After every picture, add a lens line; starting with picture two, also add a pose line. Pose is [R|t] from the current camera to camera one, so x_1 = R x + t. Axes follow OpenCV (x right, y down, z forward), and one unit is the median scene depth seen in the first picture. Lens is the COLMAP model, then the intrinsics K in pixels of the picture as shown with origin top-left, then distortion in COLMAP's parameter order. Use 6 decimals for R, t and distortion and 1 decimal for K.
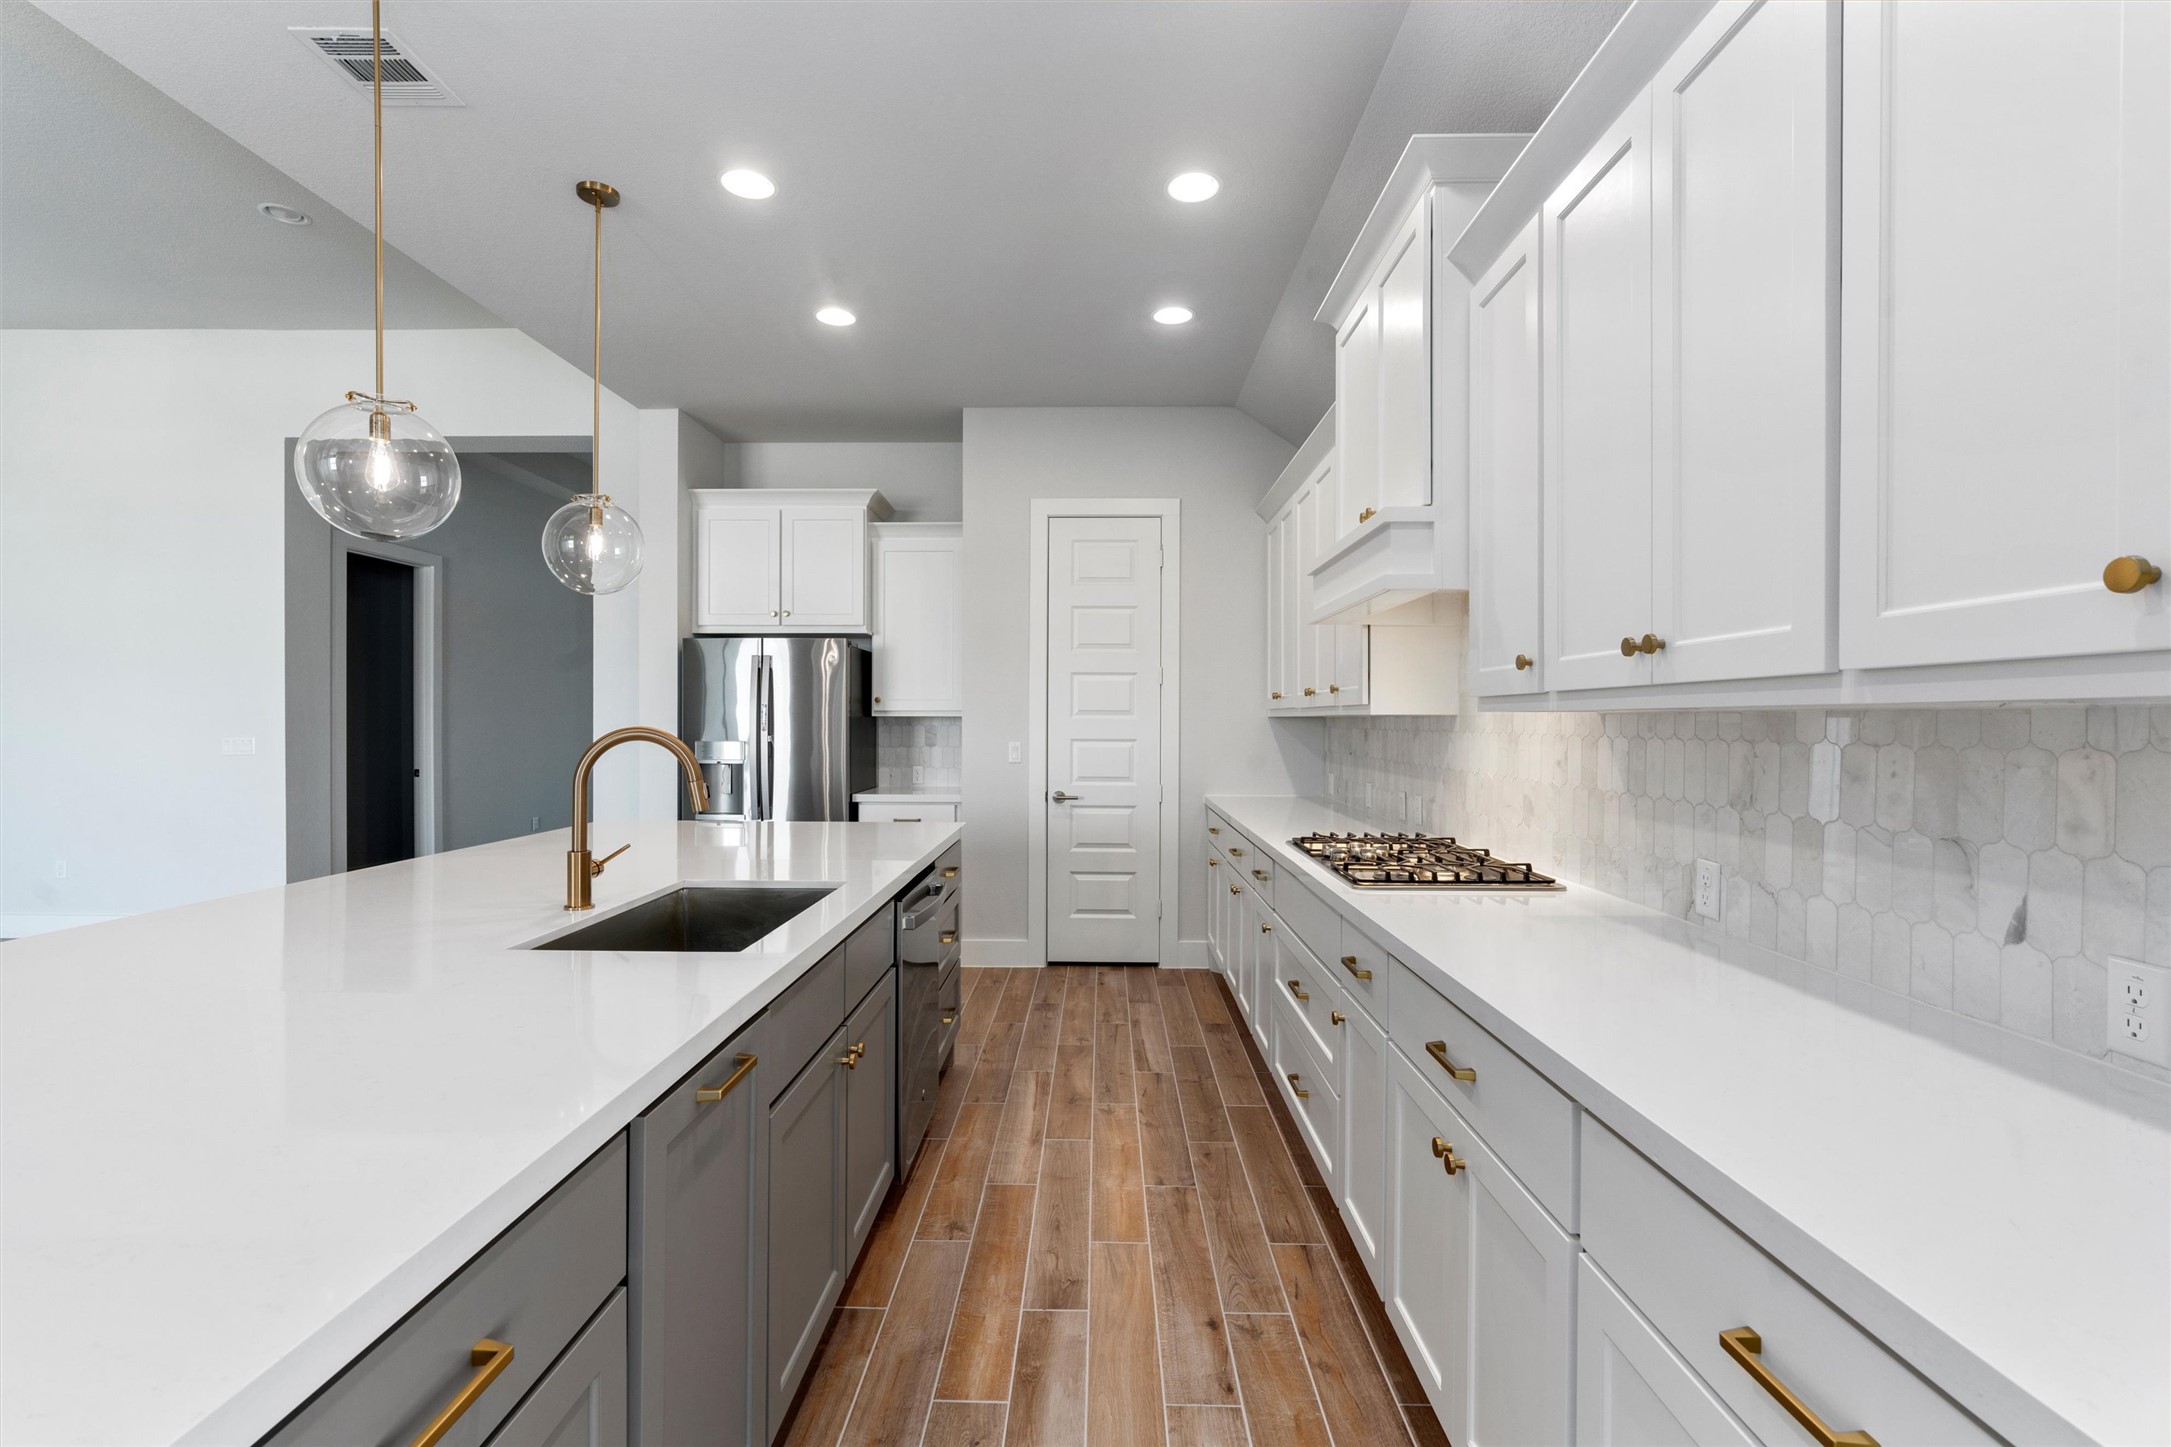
lens RADIAL K [[969.7, 0, 1086.5], [0, 969.7, 725.6], [0, 0, 1]] dist [-0.013312, 0.004908]
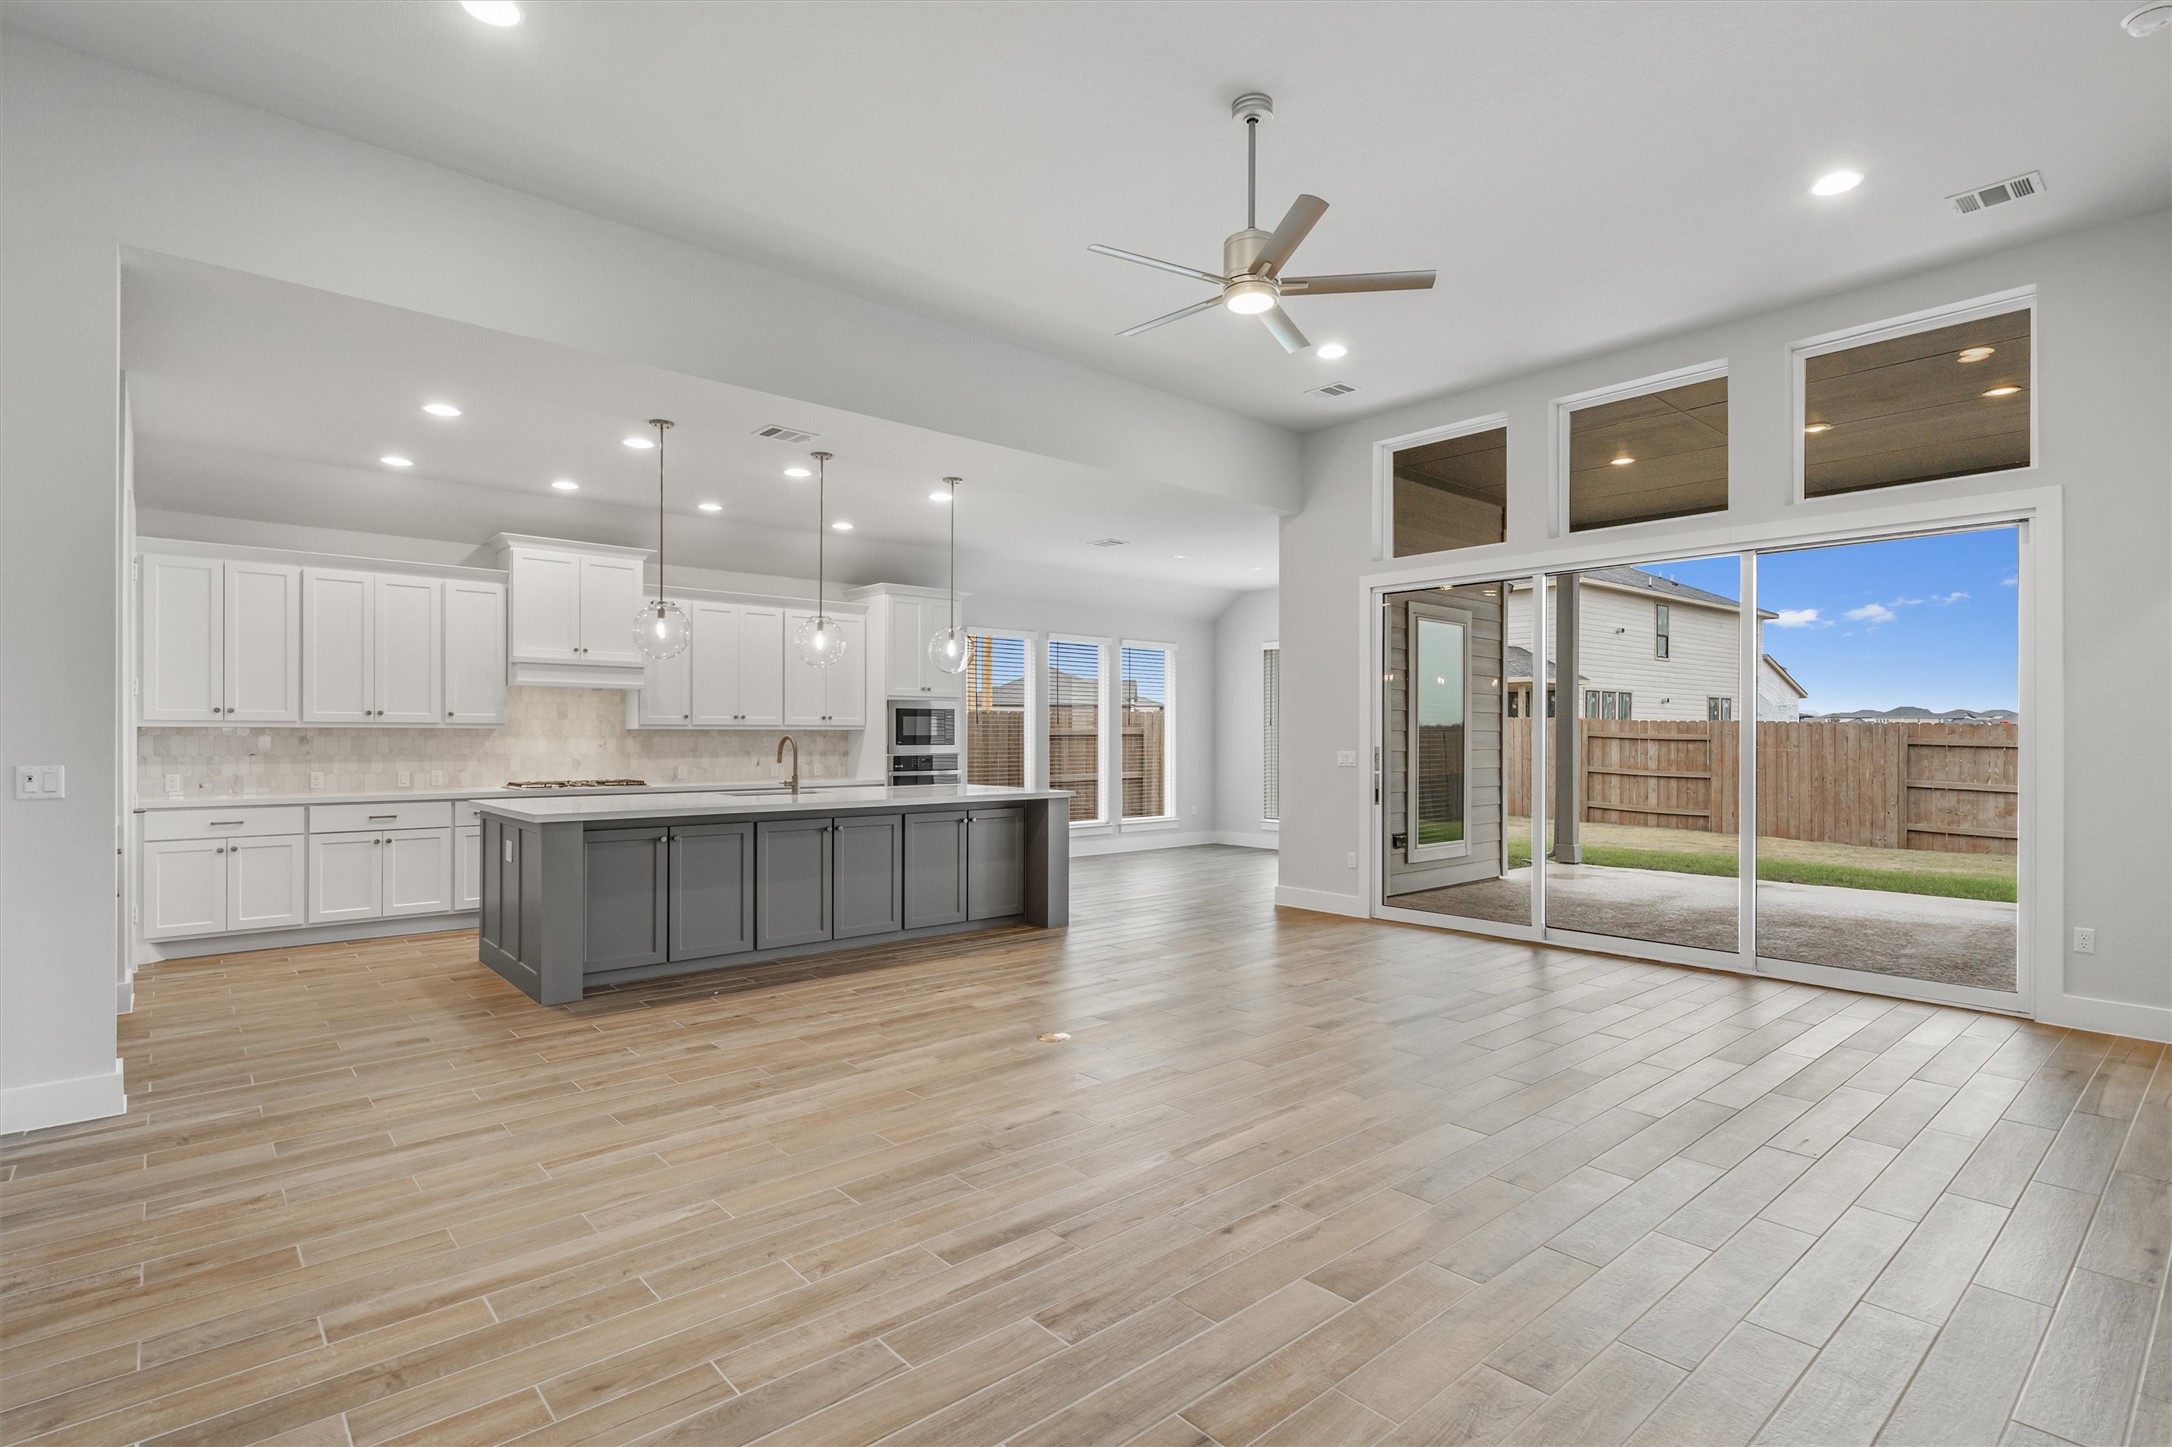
lens RADIAL K [[1066.0, 0, 1092.6], [0, 1066.0, 732.4], [0, 0, 1]] dist [-0.002595, 0.001487]
pose [[-0.670083, -0.004326, 0.742274, -3.750778], [-0.001115, 0.999988, 0.004821, -0.024955], [-0.742285, 0.002403, -0.670080, 2.630819]]
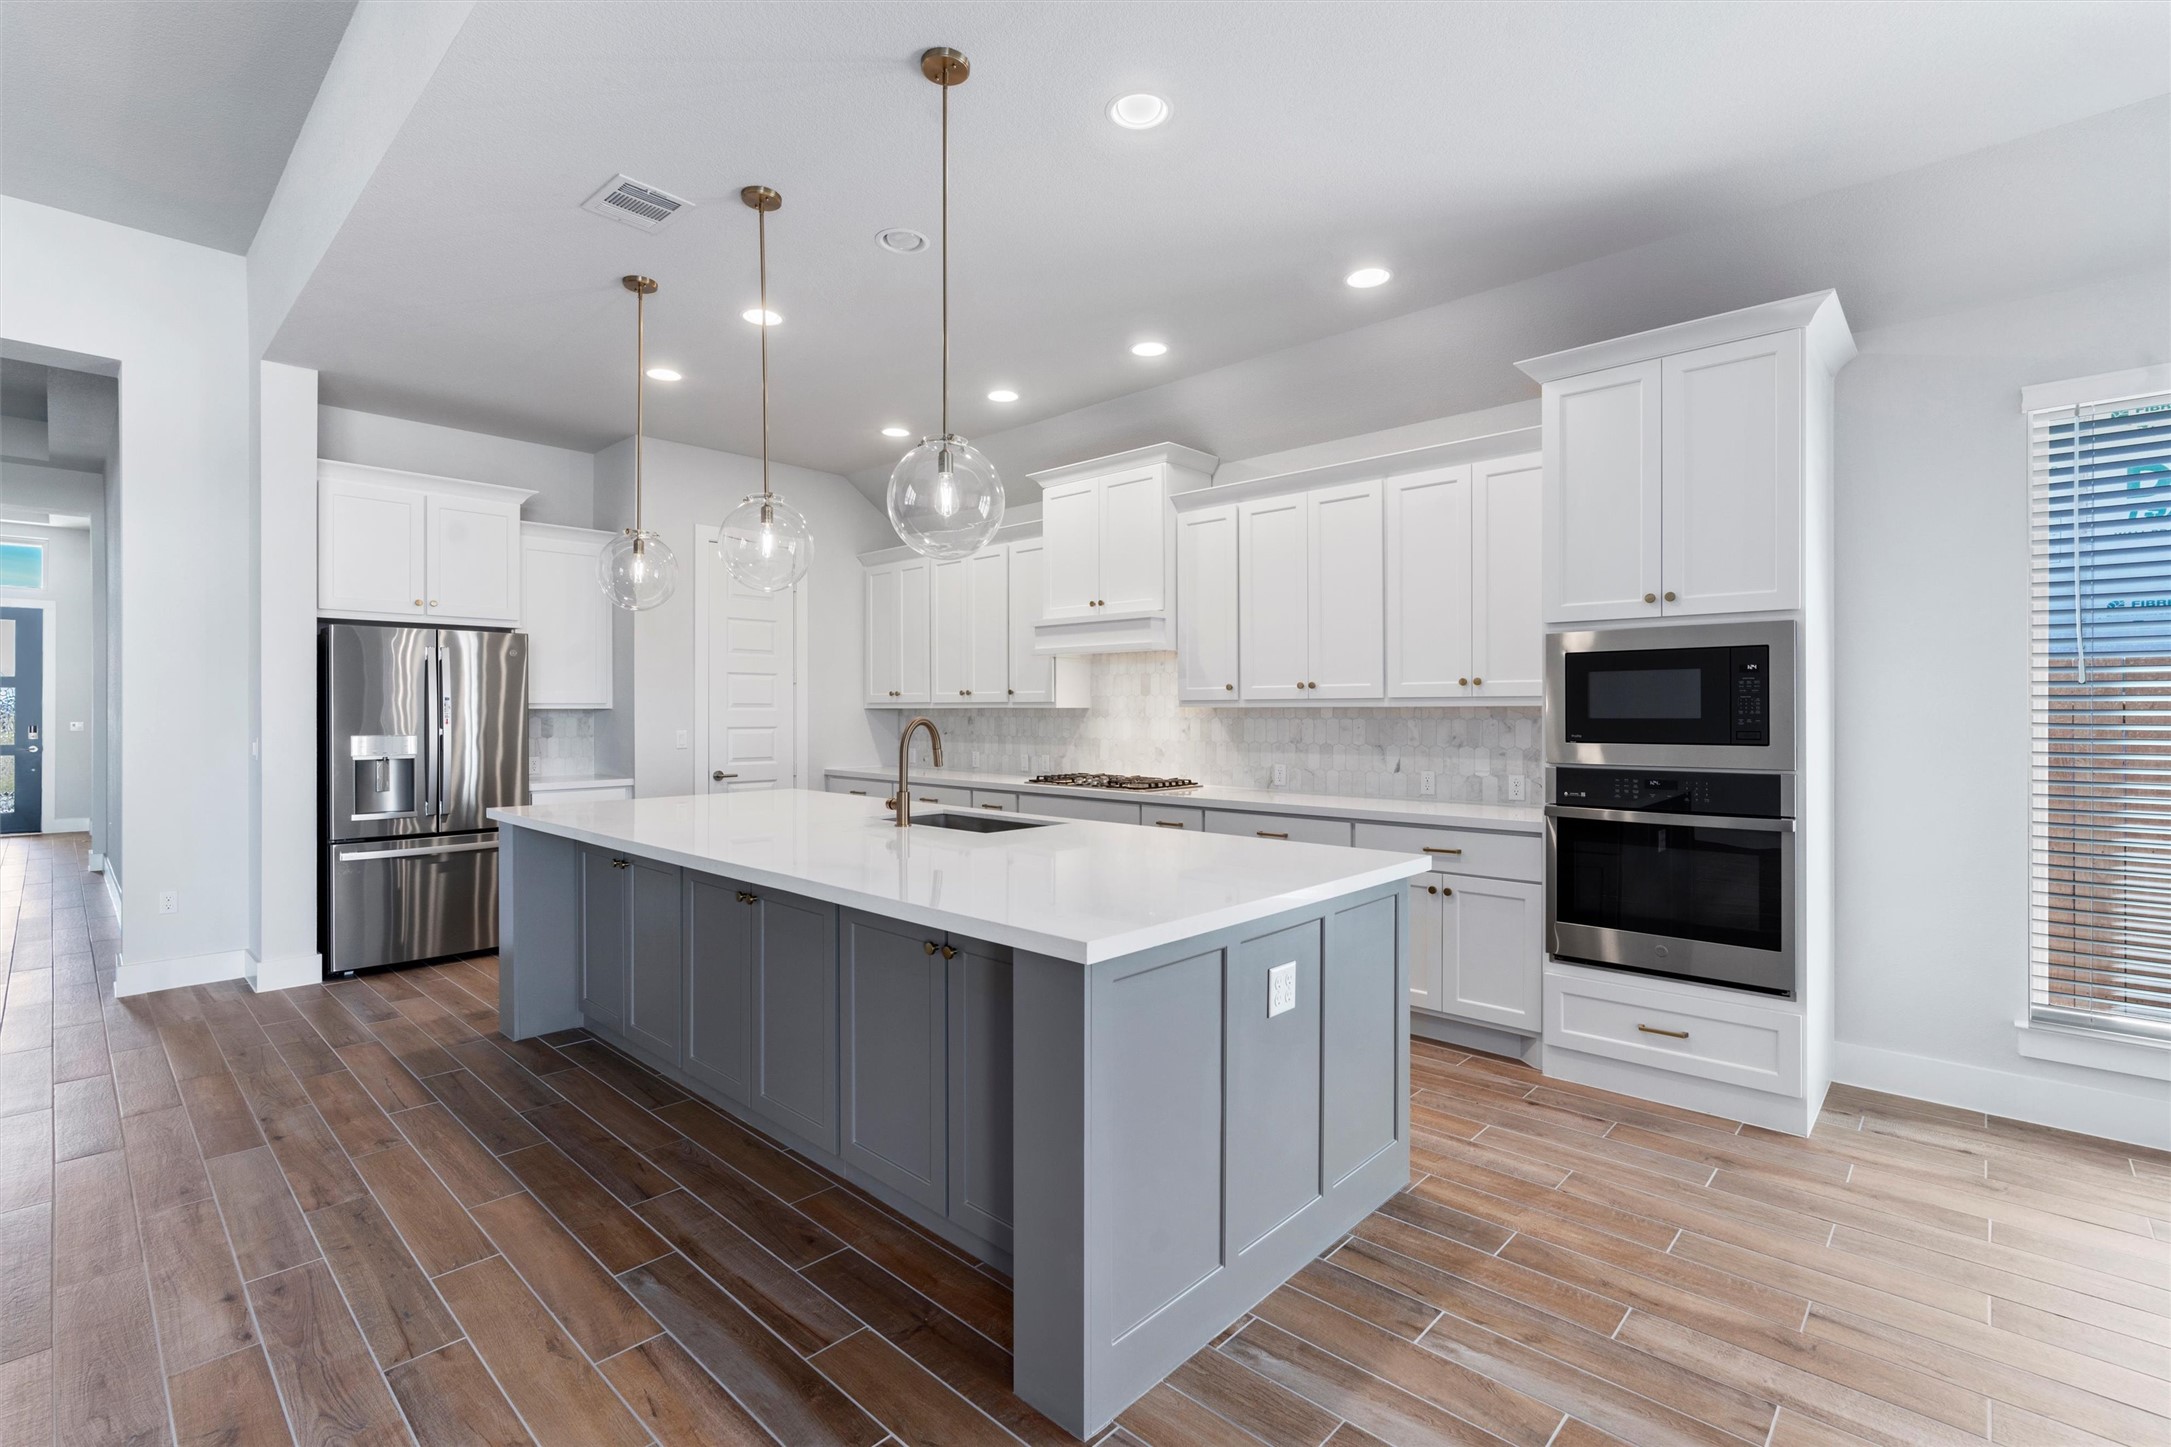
lens RADIAL K [[969.7, 0, 1084.4], [0, 969.7, 710.6], [0, 0, 1]] dist [-0.013312, 0.004908]
pose [[0.674523, -0.003178, 0.738247, -1.598920], [0.006189, 0.999980, -0.001350, -0.005697], [-0.738228, 0.005480, 0.674529, -0.376965]]
